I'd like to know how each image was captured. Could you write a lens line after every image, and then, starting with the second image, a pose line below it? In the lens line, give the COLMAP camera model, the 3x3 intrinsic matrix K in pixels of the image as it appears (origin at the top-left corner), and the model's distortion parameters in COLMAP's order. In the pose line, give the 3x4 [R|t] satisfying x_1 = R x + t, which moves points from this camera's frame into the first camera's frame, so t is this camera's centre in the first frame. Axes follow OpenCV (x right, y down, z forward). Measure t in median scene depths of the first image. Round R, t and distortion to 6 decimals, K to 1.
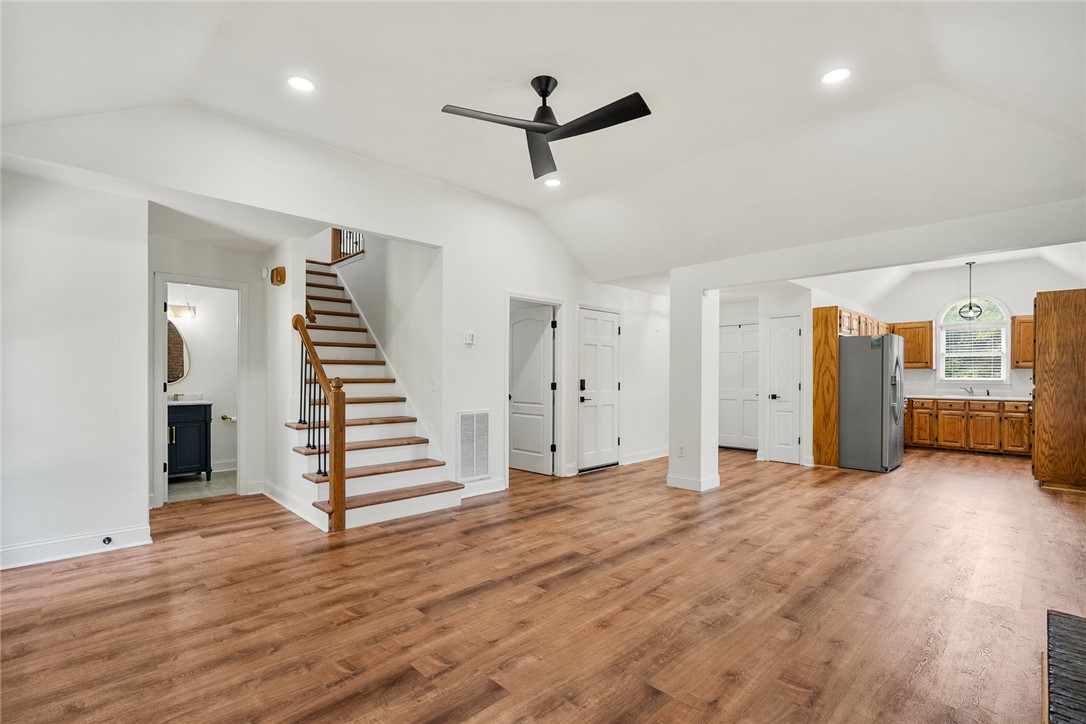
lens RADIAL K [[492.2, 0, 542.9], [0, 492.2, 379.2], [0, 0, 1]] dist [-0.005855, -0.000068]
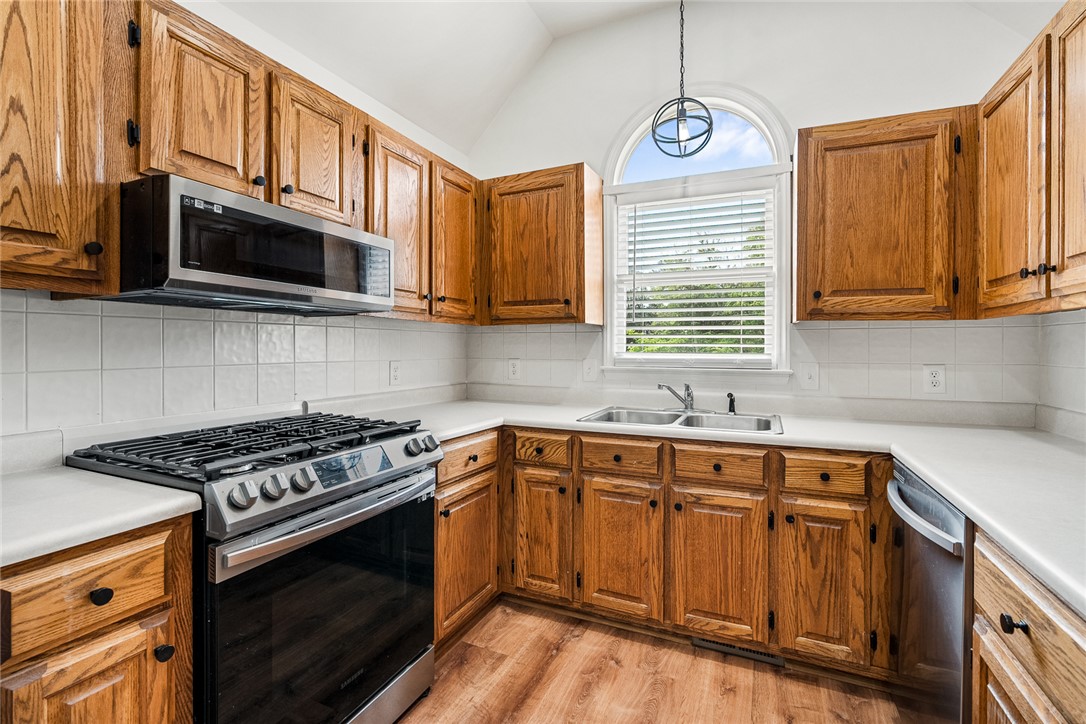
lens RADIAL K [[491.0, 0, 544.1], [0, 491.0, 348.1], [0, 0, 1]] dist [-0.002831, -0.000100]
pose [[0.929224, -0.002160, 0.369510, 1.196261], [0.003171, 0.999993, -0.002130, -0.009525], [-0.369503, 0.003151, 0.929224, 1.318454]]
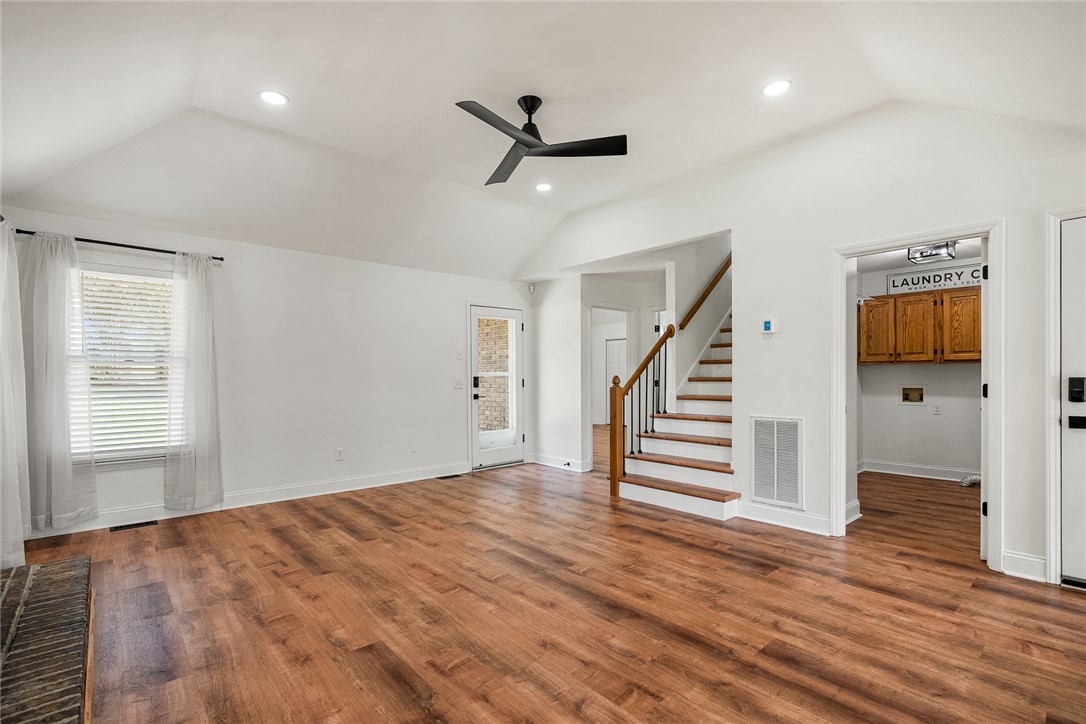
lens RADIAL K [[492.2, 0, 542.9], [0, 492.2, 379.2], [0, 0, 1]] dist [-0.005855, -0.000068]
pose [[-0.040824, -0.000170, -0.999166, 0.744457], [-0.003052, 0.999995, -0.000045, 0.004968], [0.999162, 0.003047, -0.040825, 0.737123]]
